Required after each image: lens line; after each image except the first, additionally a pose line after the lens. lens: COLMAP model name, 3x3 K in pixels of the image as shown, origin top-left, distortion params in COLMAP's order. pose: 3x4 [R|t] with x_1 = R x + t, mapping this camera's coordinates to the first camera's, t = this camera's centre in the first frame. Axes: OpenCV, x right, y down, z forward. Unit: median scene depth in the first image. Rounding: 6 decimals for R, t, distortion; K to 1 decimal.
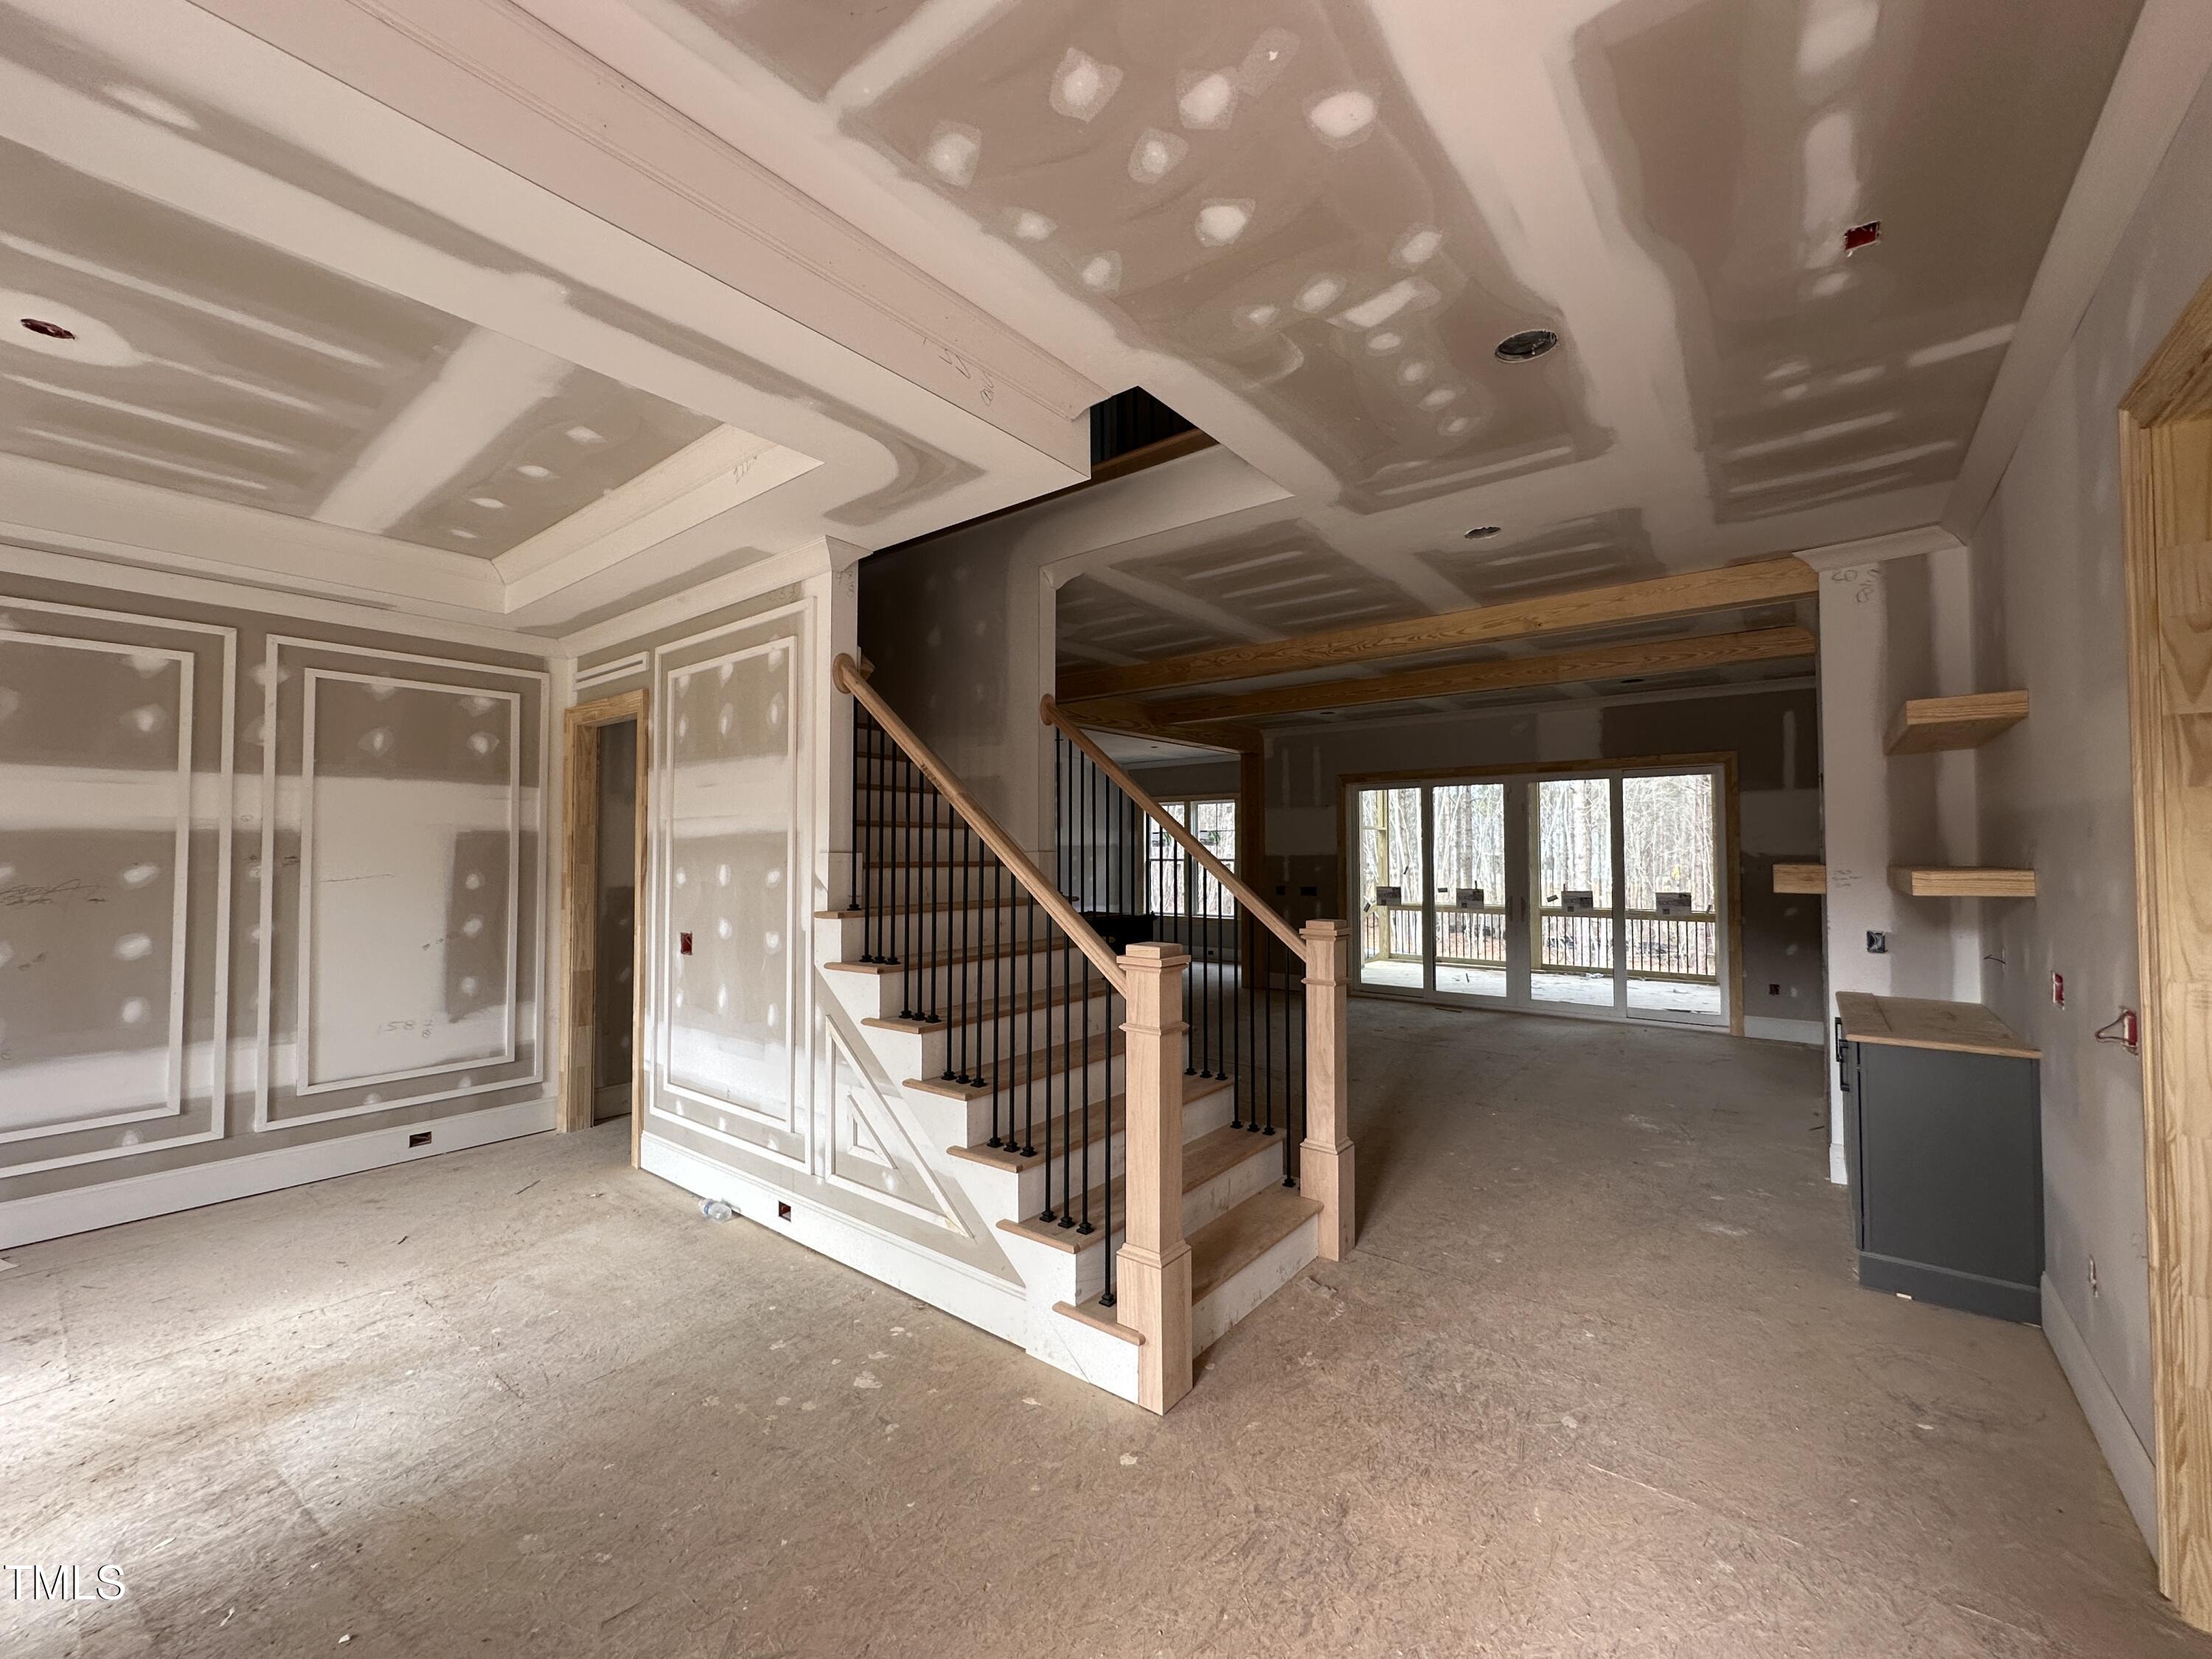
lens RADIAL K [[882.1, 0, 1106.0], [0, 882.1, 829.5], [0, 0, 1]] dist [-0.001803, 0.000195]
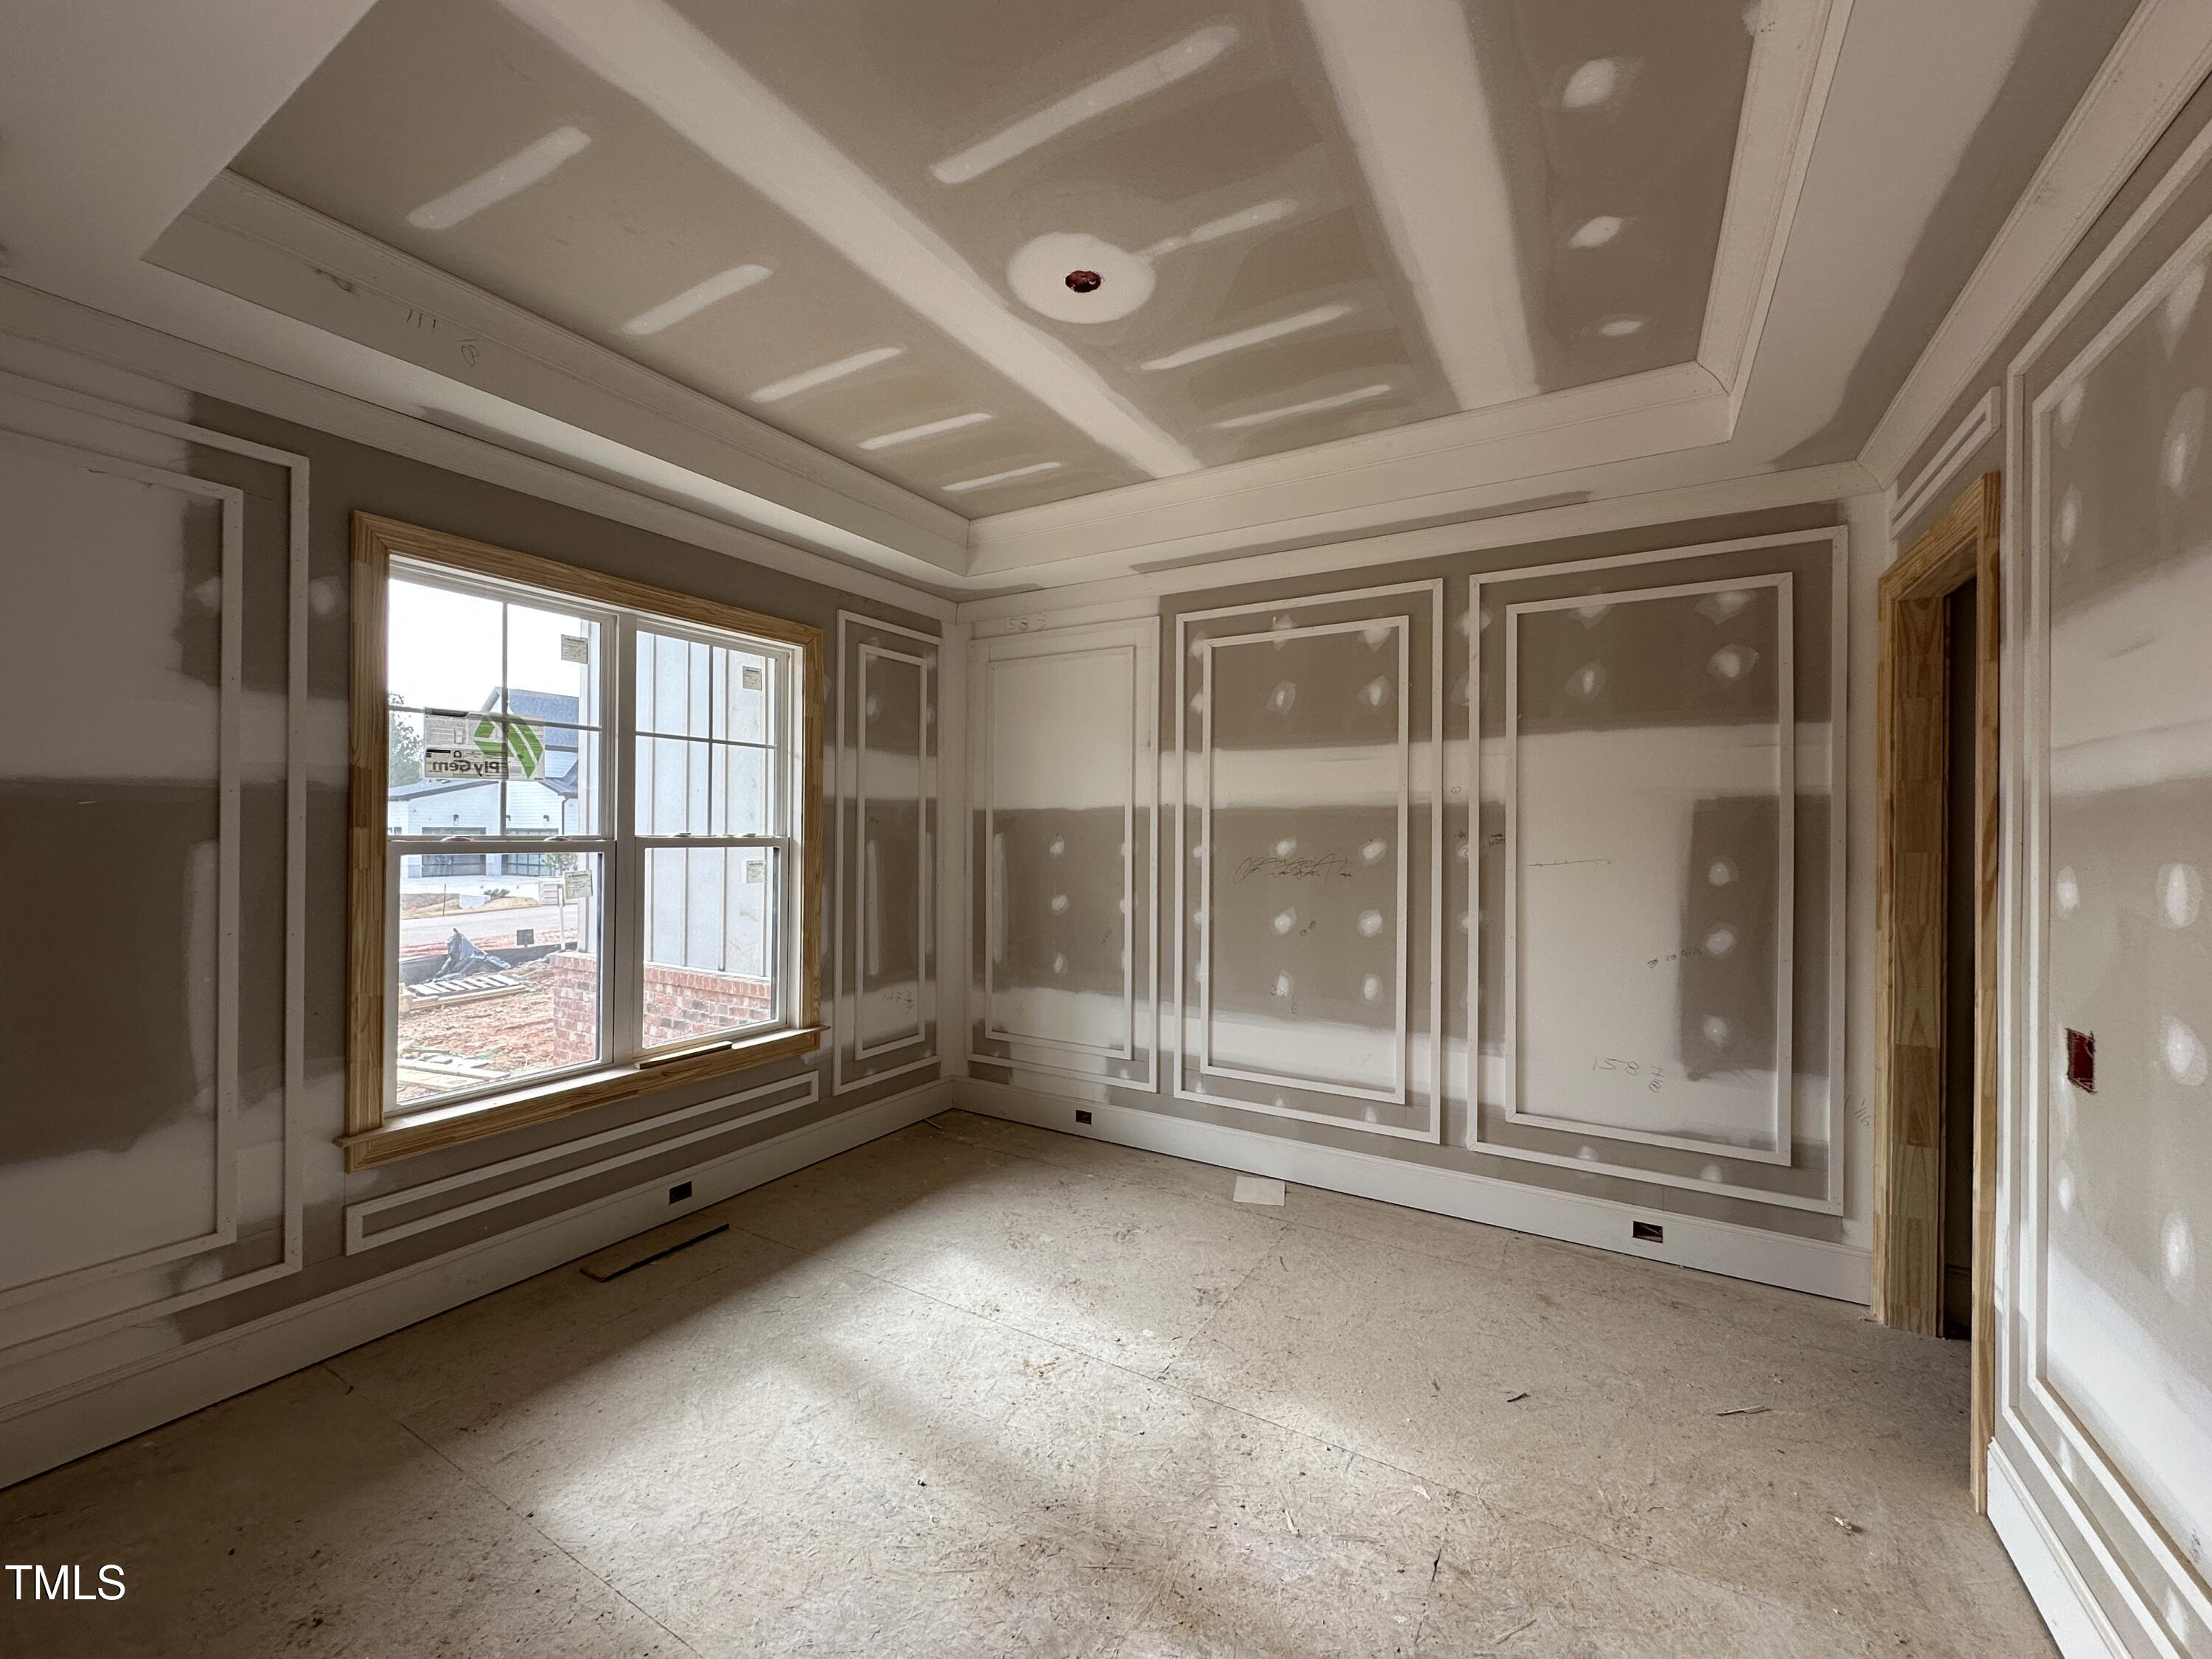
lens RADIAL K [[882.1, 0, 1106.0], [0, 882.1, 829.5], [0, 0, 1]] dist [-0.001803, 0.000195]
pose [[0.138516, 0.002232, -0.990358, -0.143422], [0.021776, 0.999749, 0.005299, 0.013804], [0.990121, -0.022300, 0.138432, 0.510048]]
